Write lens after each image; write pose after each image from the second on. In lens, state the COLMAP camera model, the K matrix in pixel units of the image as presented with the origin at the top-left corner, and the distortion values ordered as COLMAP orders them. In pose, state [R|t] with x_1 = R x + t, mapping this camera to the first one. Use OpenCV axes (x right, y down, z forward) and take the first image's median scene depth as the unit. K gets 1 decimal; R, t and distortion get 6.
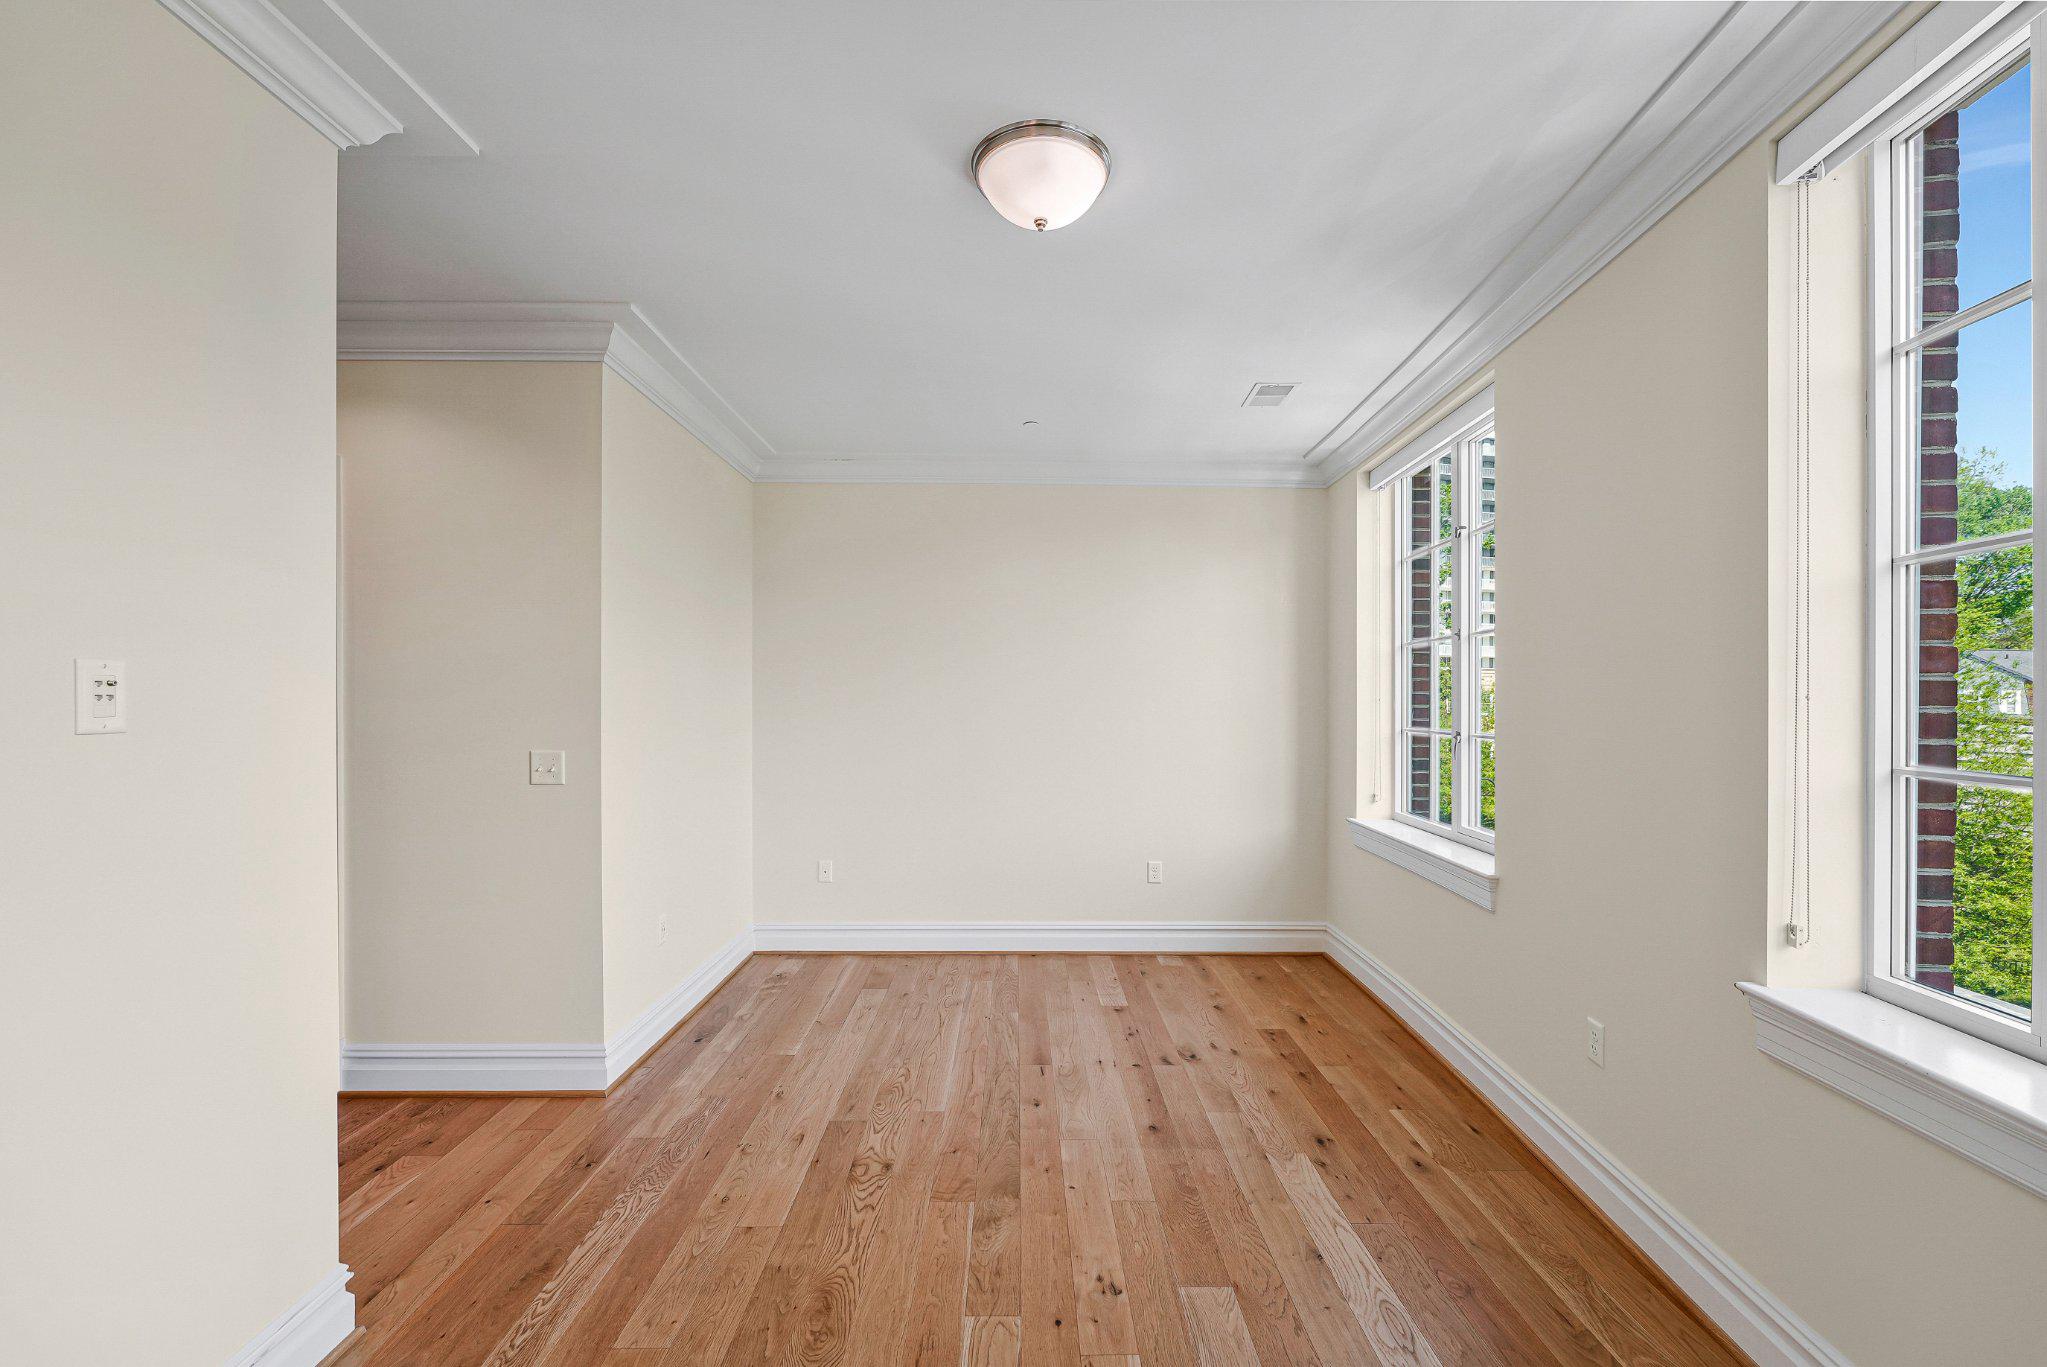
lens RADIAL K [[921.8, 0, 1019.7], [0, 921.8, 683.9], [0, 0, 1]] dist [-0.000290, 0.000634]
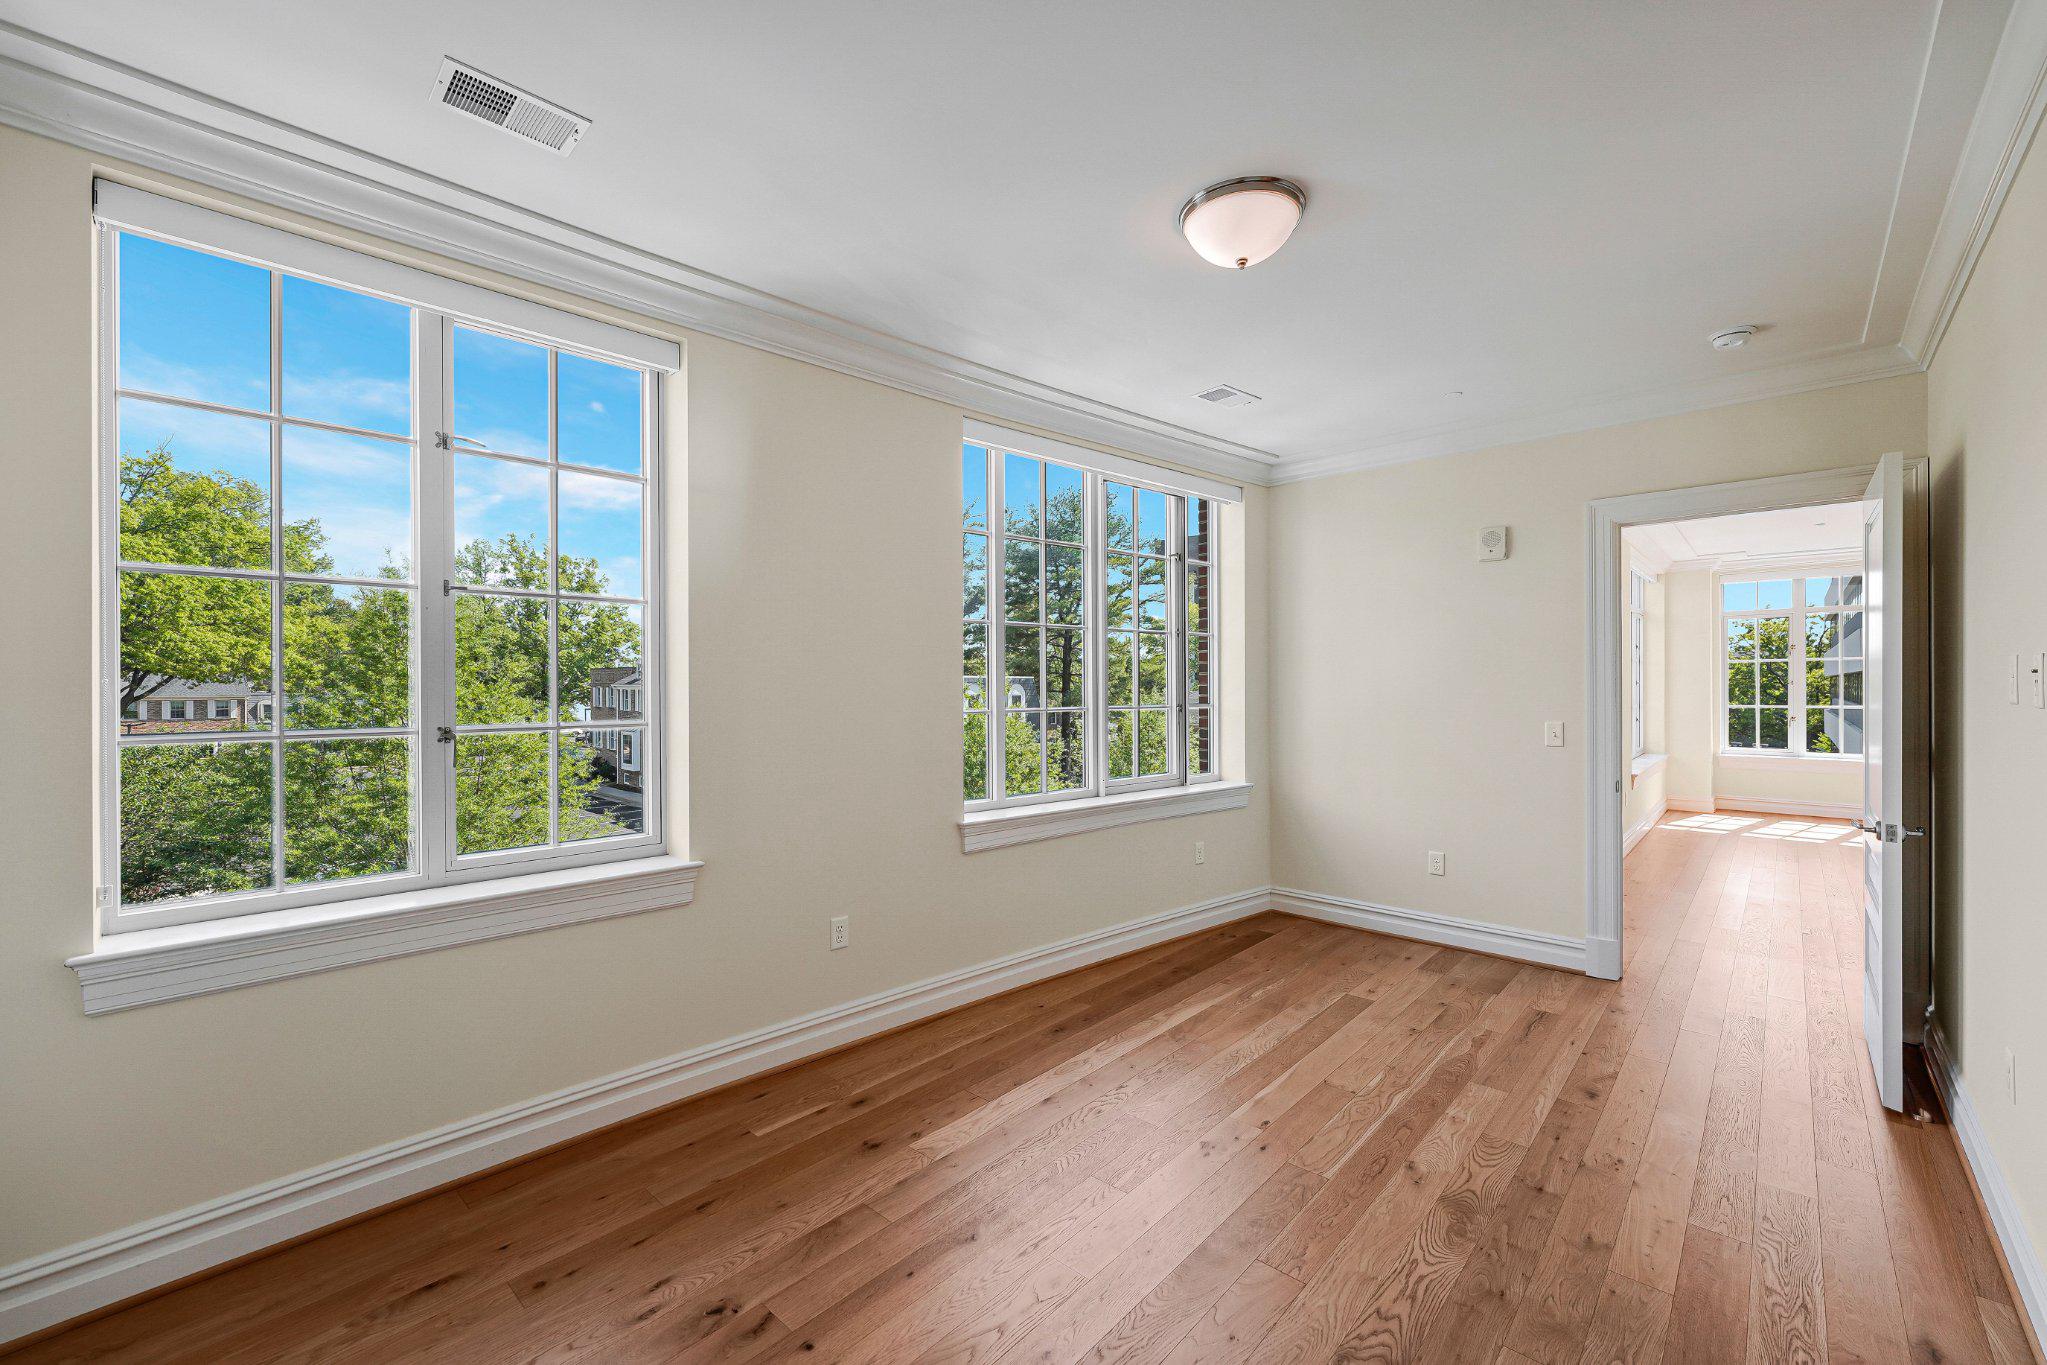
lens RADIAL K [[921.8, 0, 1019.7], [0, 921.8, 682.9], [0, 0, 1]] dist [-0.000290, 0.000634]
pose [[-0.772163, 0.000427, 0.635425, -0.417741], [-0.009178, 0.999888, -0.011825, 0.038872], [-0.635358, -0.014963, -0.772072, 1.785095]]
